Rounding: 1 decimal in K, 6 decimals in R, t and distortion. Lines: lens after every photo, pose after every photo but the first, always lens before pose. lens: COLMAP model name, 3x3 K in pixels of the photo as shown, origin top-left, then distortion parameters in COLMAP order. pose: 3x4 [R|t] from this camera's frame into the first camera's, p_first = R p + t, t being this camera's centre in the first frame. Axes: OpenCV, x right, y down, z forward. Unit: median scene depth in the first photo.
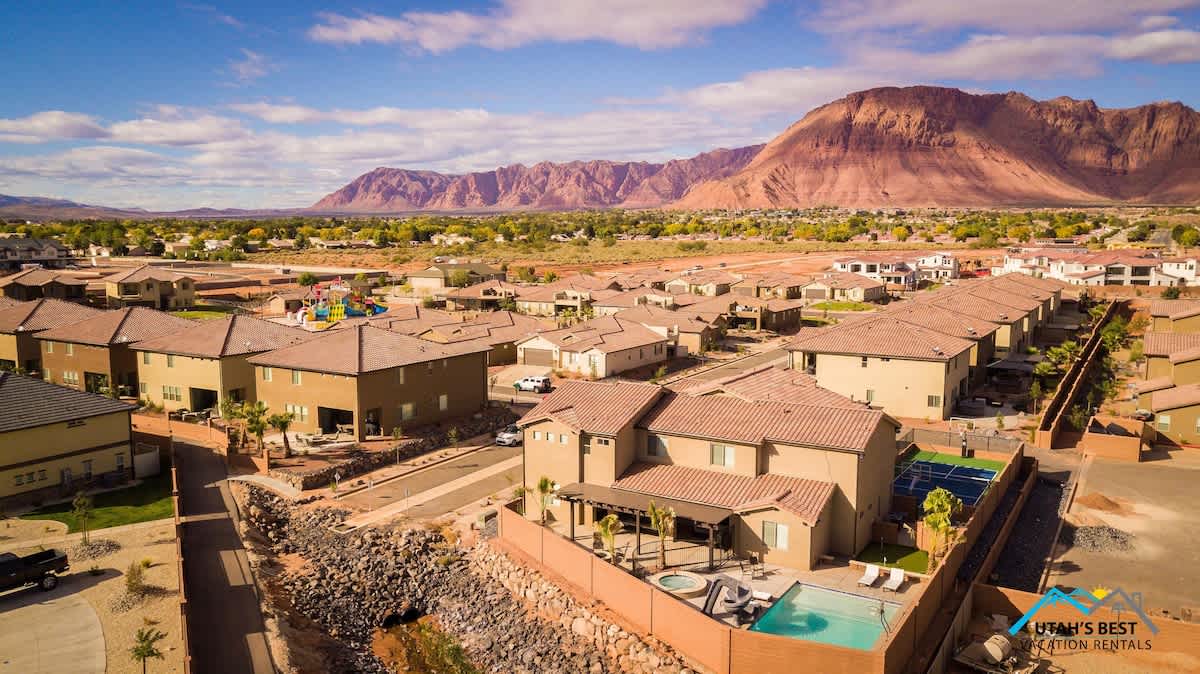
lens RADIAL K [[904.9, 0, 600.0], [0, 904.9, 337.0], [0, 0, 1]] dist [0.005126, 0.003223]
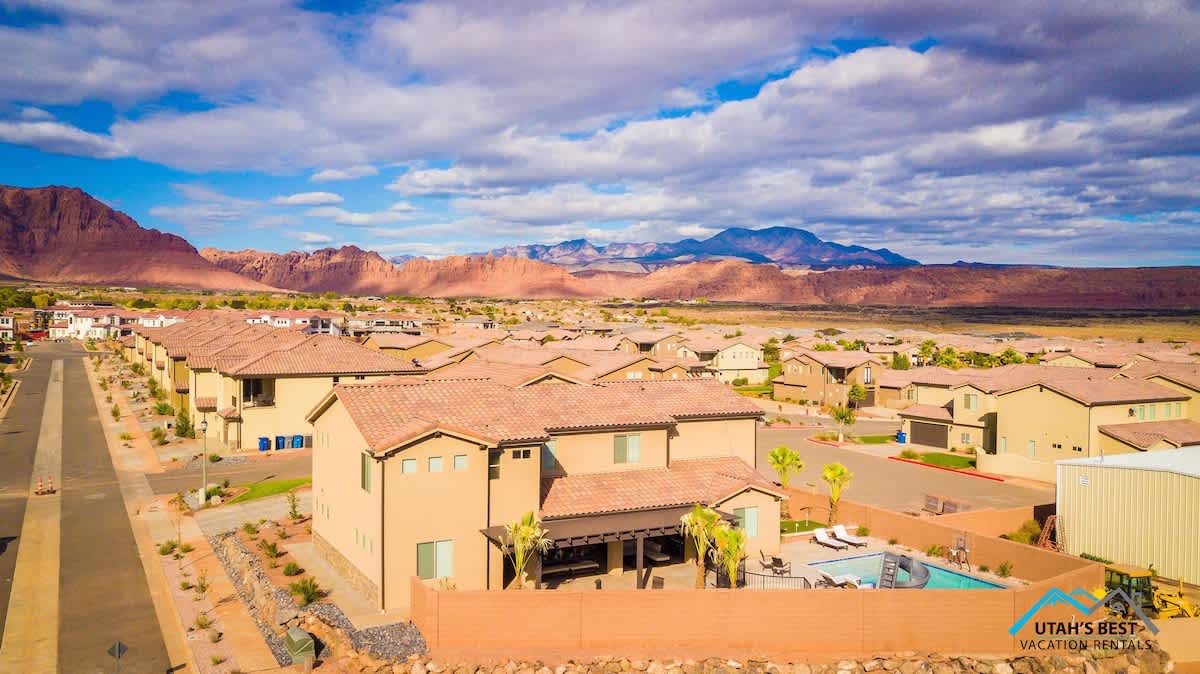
lens RADIAL K [[904.9, 0, 600.0], [0, 904.9, 337.0], [0, 0, 1]] dist [0.005126, 0.003223]
pose [[0.462121, -0.013738, 0.886710, -0.110571], [0.093064, 0.995110, -0.033084, 0.011683], [-0.881920, 0.097810, 0.461140, 0.127873]]
